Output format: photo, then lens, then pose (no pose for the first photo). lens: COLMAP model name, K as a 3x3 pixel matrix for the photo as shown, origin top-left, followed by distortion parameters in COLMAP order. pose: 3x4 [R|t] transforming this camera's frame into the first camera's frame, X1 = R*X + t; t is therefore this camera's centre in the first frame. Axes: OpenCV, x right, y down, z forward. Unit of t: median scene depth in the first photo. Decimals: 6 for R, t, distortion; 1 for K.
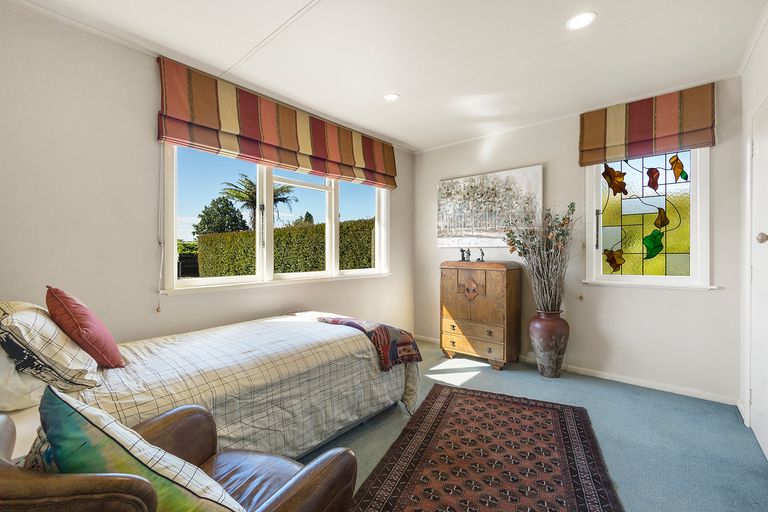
lens RADIAL K [[326.7, 0, 388.1], [0, 326.7, 254.5], [0, 0, 1]] dist [-0.000485, 0.000368]
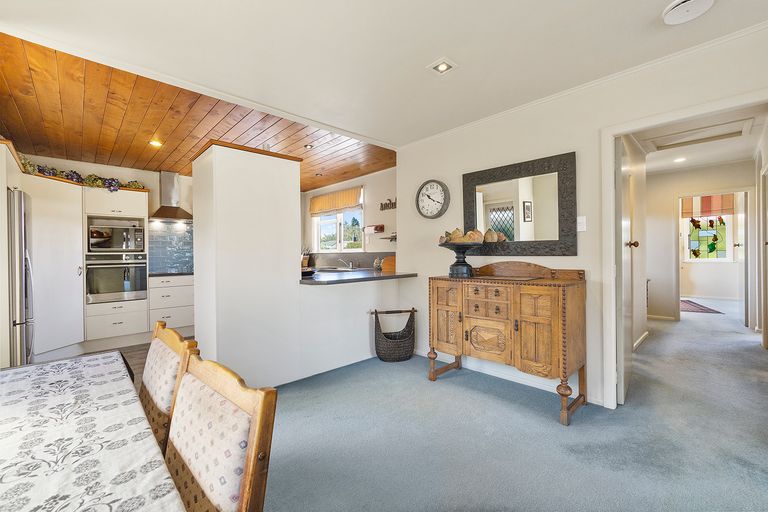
lens RADIAL K [[326.7, 0, 380.1], [0, 326.7, 255.5], [0, 0, 1]] dist [-0.000485, 0.000368]
pose [[0.995268, -0.011587, -0.096473, -1.696124], [0.011196, 0.999927, -0.004595, 0.019335], [0.096519, 0.003493, 0.995325, -1.998057]]
